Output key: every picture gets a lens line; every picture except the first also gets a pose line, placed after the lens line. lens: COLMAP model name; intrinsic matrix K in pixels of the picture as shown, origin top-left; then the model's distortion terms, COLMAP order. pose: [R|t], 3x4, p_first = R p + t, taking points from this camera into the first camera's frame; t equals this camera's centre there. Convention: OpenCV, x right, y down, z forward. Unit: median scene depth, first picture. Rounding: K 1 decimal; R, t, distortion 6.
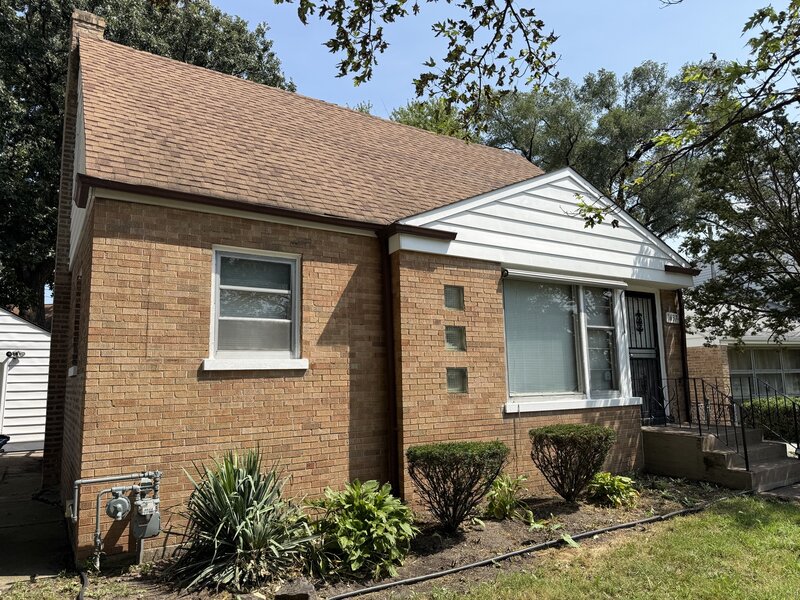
lens RADIAL K [[567.1, 0, 398.4], [0, 567.1, 299.0], [0, 0, 1]] dist [0.076433, -0.116150]
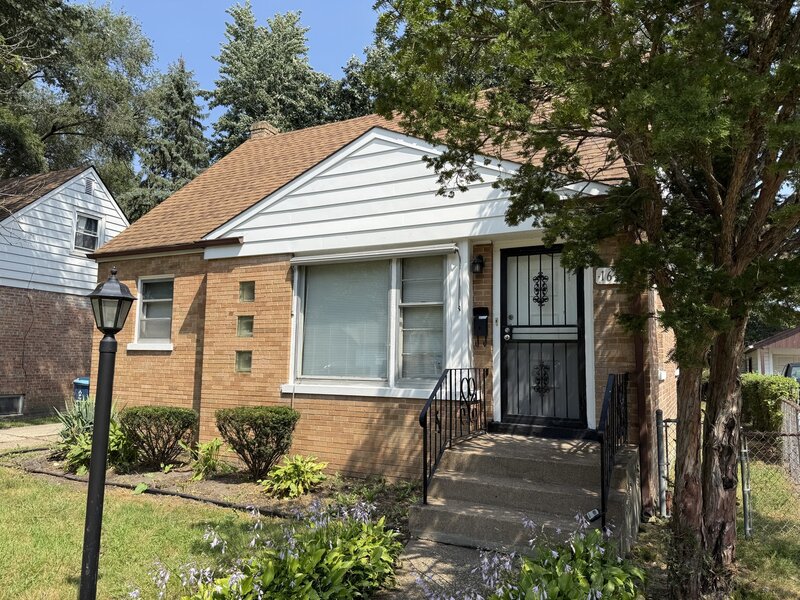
lens RADIAL K [[567.1, 0, 401.0], [0, 567.1, 301.8], [0, 0, 1]] dist [0.076433, -0.116150]
pose [[0.488977, -0.060268, -0.870212, 1.366703], [0.098111, 0.995080, -0.013786, 0.071061], [0.866762, -0.078636, 0.492484, 0.735958]]
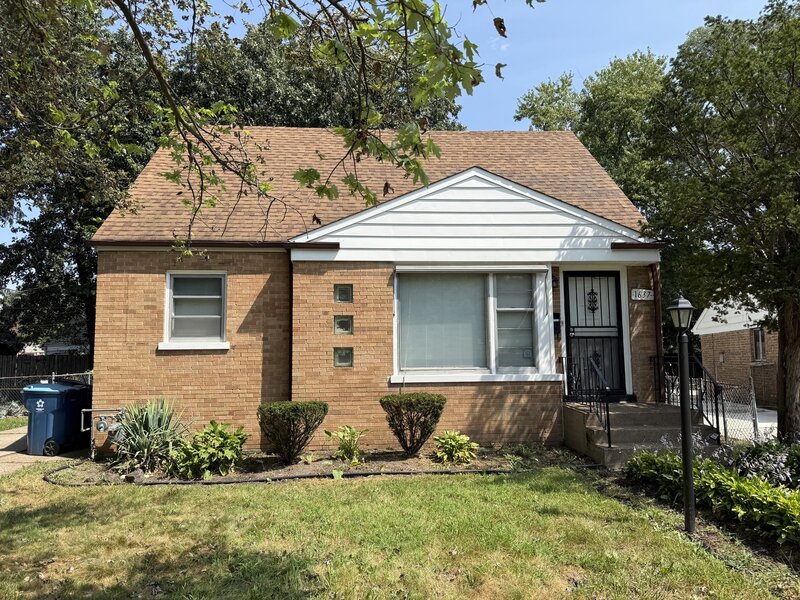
lens RADIAL K [[567.1, 0, 397.4], [0, 567.1, 303.2], [0, 0, 1]] dist [0.076433, -0.116150]
pose [[0.873185, -0.037953, -0.485910, 0.883708], [0.062581, 0.997442, 0.034551, -0.017700], [0.483355, -0.060578, 0.873326, -0.071829]]
